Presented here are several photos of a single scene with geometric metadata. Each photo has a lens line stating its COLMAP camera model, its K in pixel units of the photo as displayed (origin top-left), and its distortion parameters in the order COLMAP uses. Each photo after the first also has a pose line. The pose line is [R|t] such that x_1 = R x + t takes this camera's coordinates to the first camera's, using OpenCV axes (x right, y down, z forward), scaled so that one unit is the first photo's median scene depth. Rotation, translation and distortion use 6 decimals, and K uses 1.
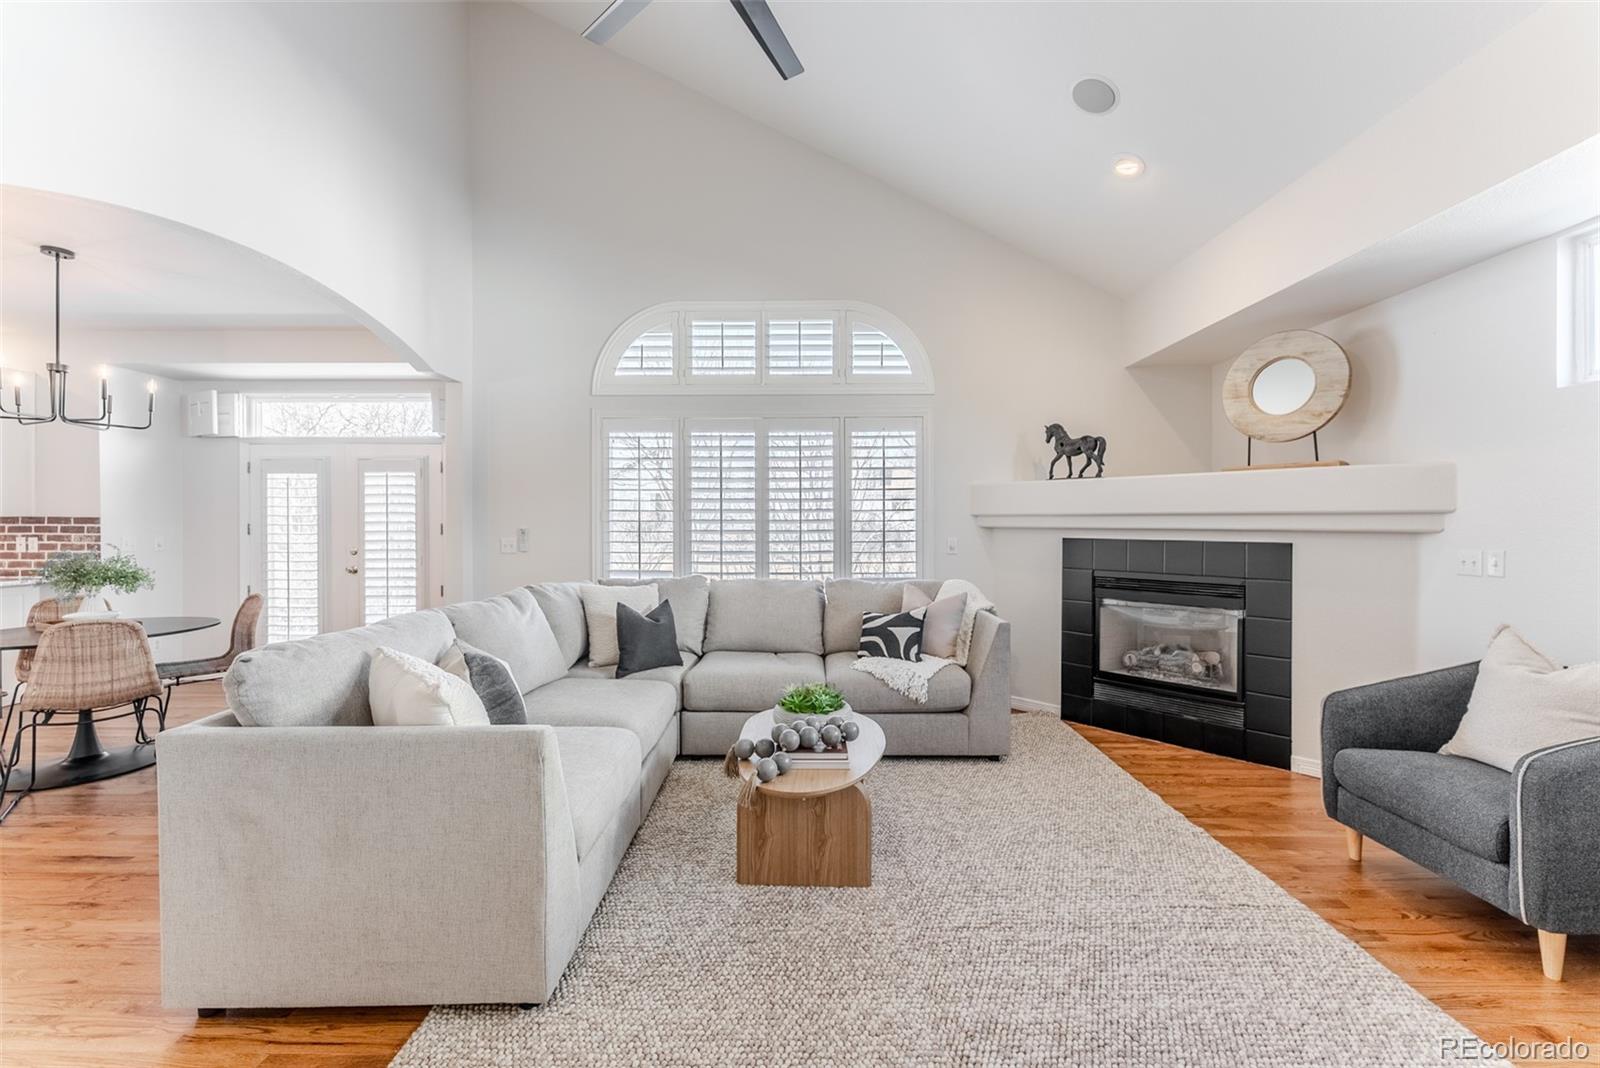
lens RADIAL K [[639.9, 0, 804.7], [0, 639.9, 528.5], [0, 0, 1]] dist [0.000049, -0.000494]
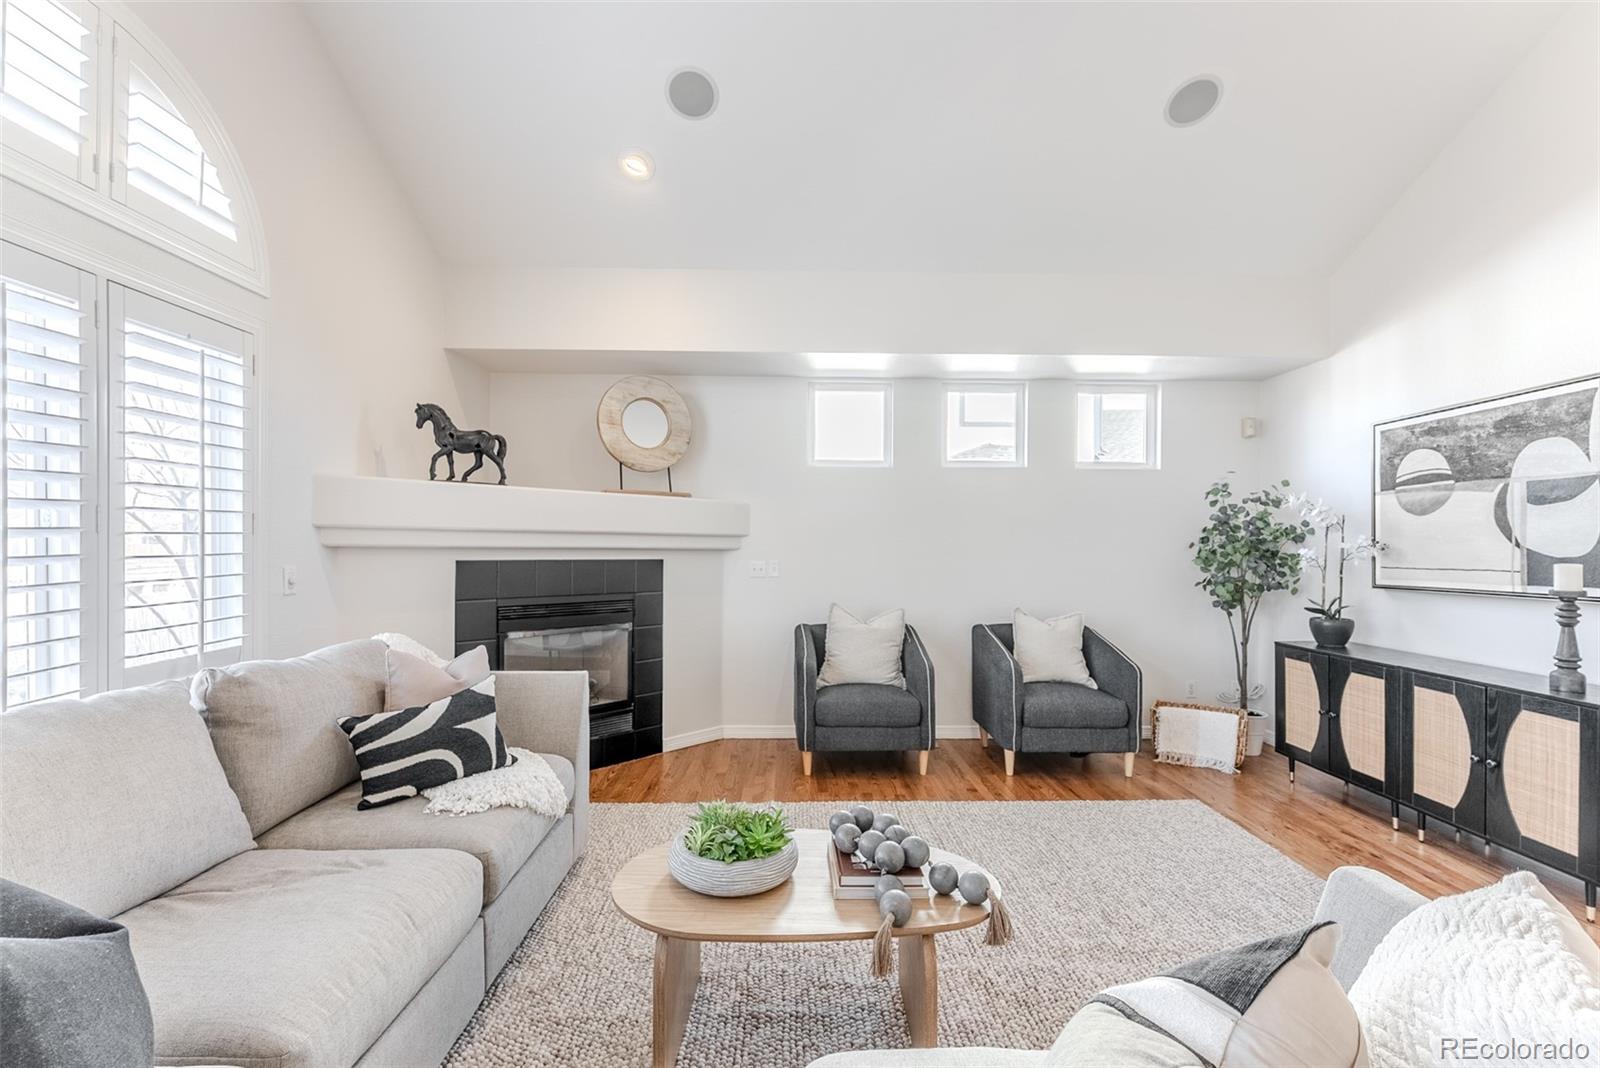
lens RADIAL K [[703.3, 0, 798.5], [0, 703.3, 550.5], [0, 0, 1]] dist [0.002191, -0.000093]
pose [[-0.023401, -0.010476, 0.999671, -0.464257], [-0.001484, 0.999944, 0.010445, -0.006573], [-0.999725, -0.001239, -0.023415, 0.667288]]
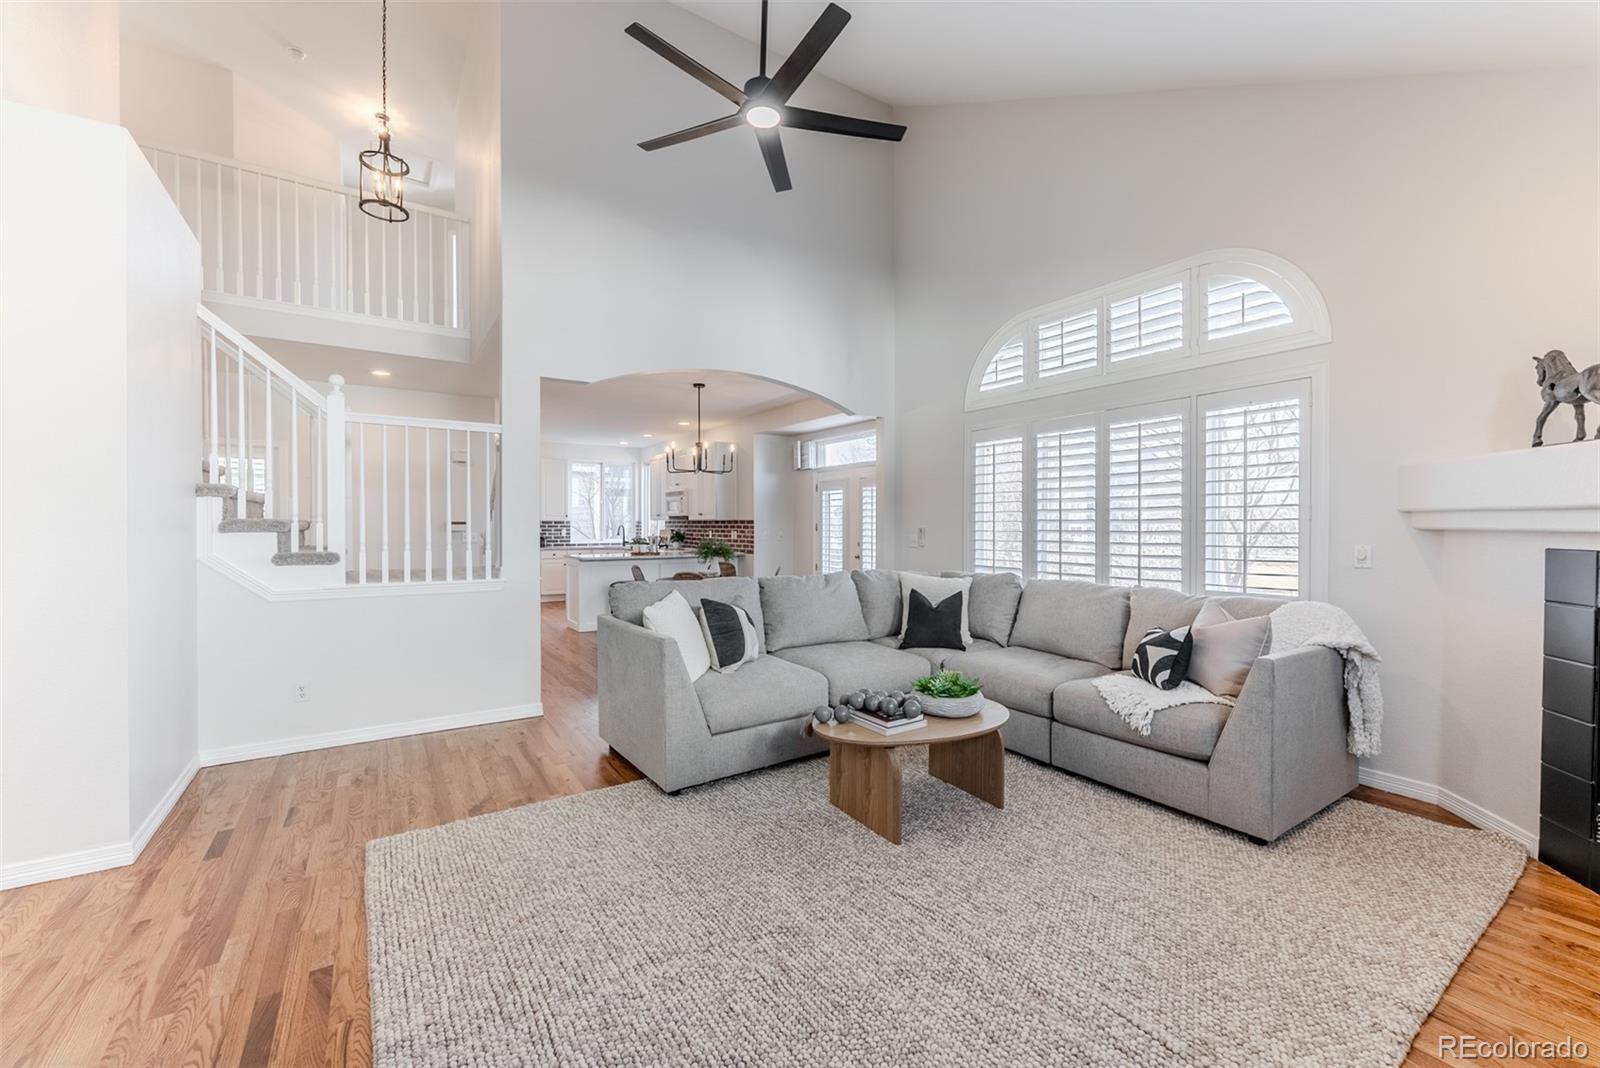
lens RADIAL K [[639.9, 0, 804.7], [0, 639.9, 528.5], [0, 0, 1]] dist [0.000049, -0.000494]
pose [[0.564752, 0.005628, -0.825241, 0.539487], [-0.005551, 0.999980, 0.003020, -0.000782], [0.825242, 0.002875, 0.564772, 0.130294]]
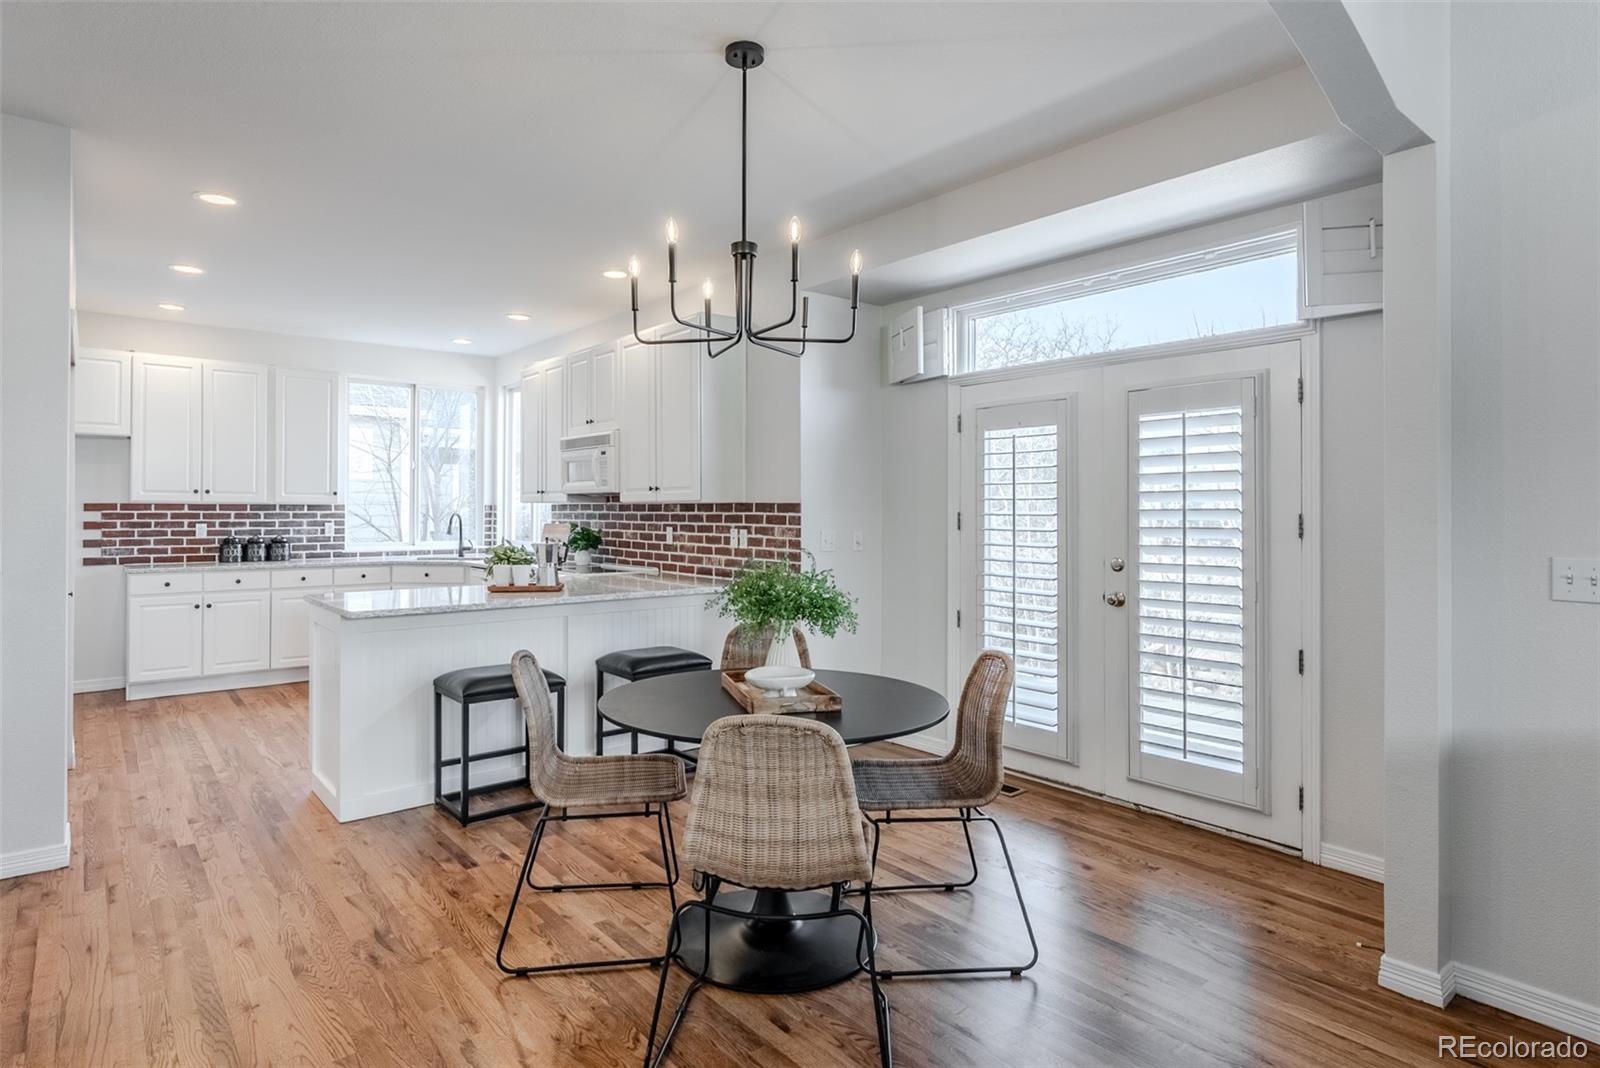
lens RADIAL K [[851.8, 0, 773.9], [0, 851.8, 504.8], [0, 0, 1]] dist [-0.004859, 0.000551]
pose [[0.636588, -0.003235, -0.771197, -0.456742], [-0.006709, 0.999930, -0.009732, -0.007207], [0.771175, 0.011369, 0.636522, 0.438343]]
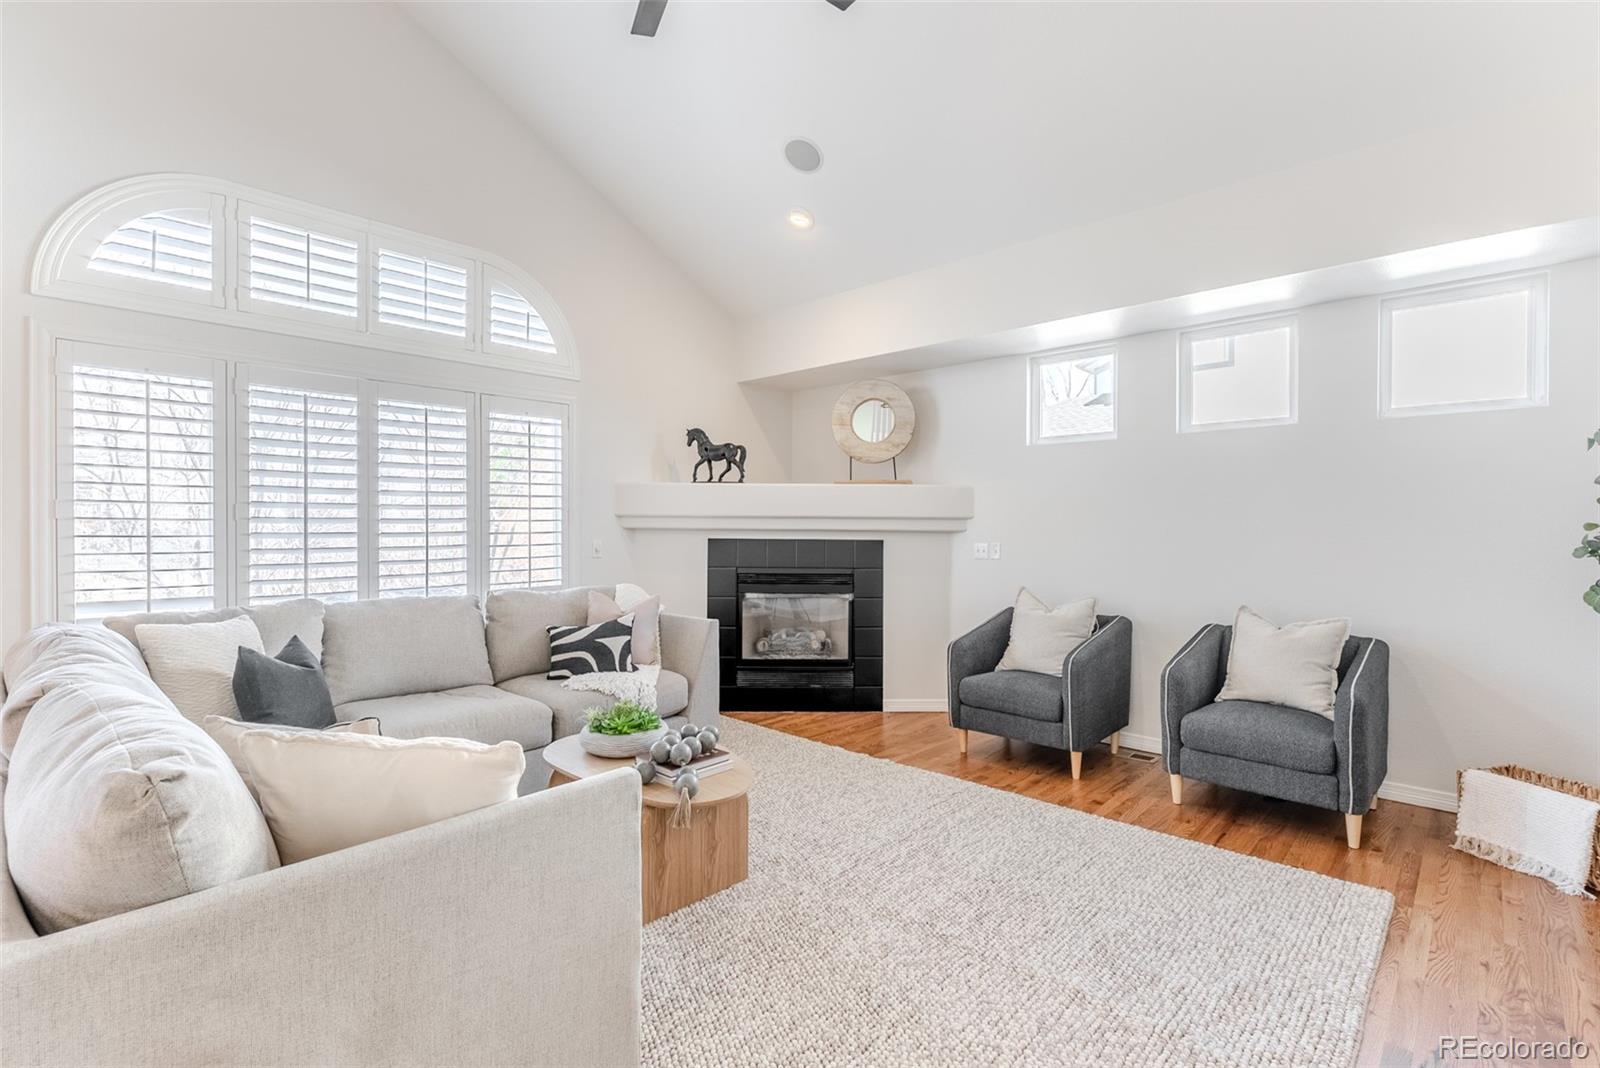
lens RADIAL K [[731.7, 0, 800.0], [0, 731.7, 534.0], [0, 0, 1]] dist [-0.001089, -0.000350]
pose [[0.678884, -0.006357, 0.734218, -0.404563], [0.001724, 0.999974, 0.007064, -0.000882], [-0.734243, -0.003530, 0.678877, 0.081036]]
